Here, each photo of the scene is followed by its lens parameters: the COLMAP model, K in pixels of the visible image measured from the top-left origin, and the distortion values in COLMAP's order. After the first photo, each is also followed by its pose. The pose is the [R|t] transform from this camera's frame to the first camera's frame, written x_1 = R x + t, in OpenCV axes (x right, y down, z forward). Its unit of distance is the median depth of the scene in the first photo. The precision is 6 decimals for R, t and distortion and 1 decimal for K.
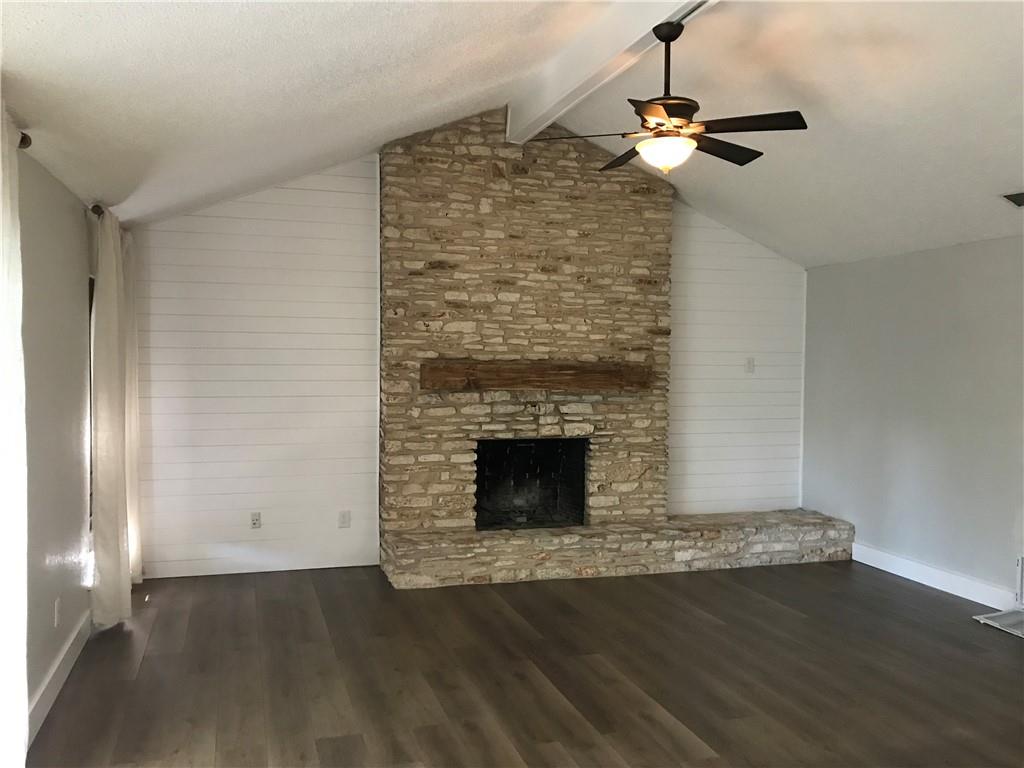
lens RADIAL K [[838.7, 0, 503.2], [0, 838.7, 382.1], [0, 0, 1]] dist [0.205910, -0.747740]
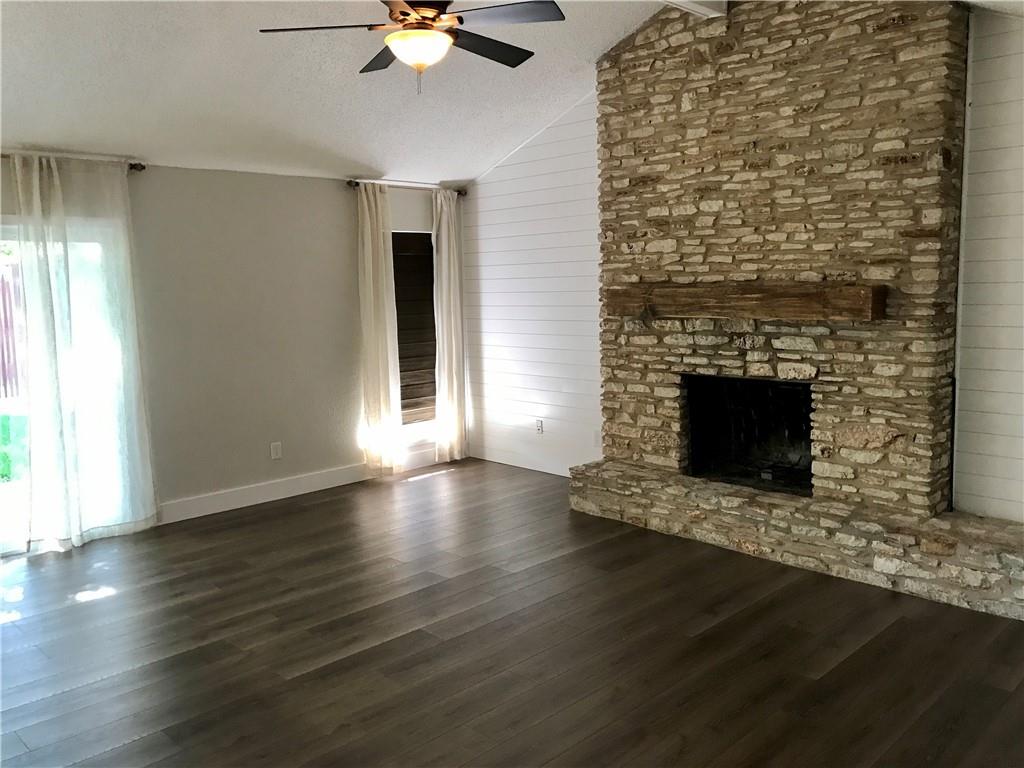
lens RADIAL K [[831.8, 0, 495.7], [0, 831.8, 382.0], [0, 0, 1]] dist [0.023456, -0.016633]
pose [[0.454103, 0.084877, -0.886897, 0.655212], [-0.006303, 0.995733, 0.092065, -0.001972], [0.890927, -0.036217, 0.452700, 0.423951]]
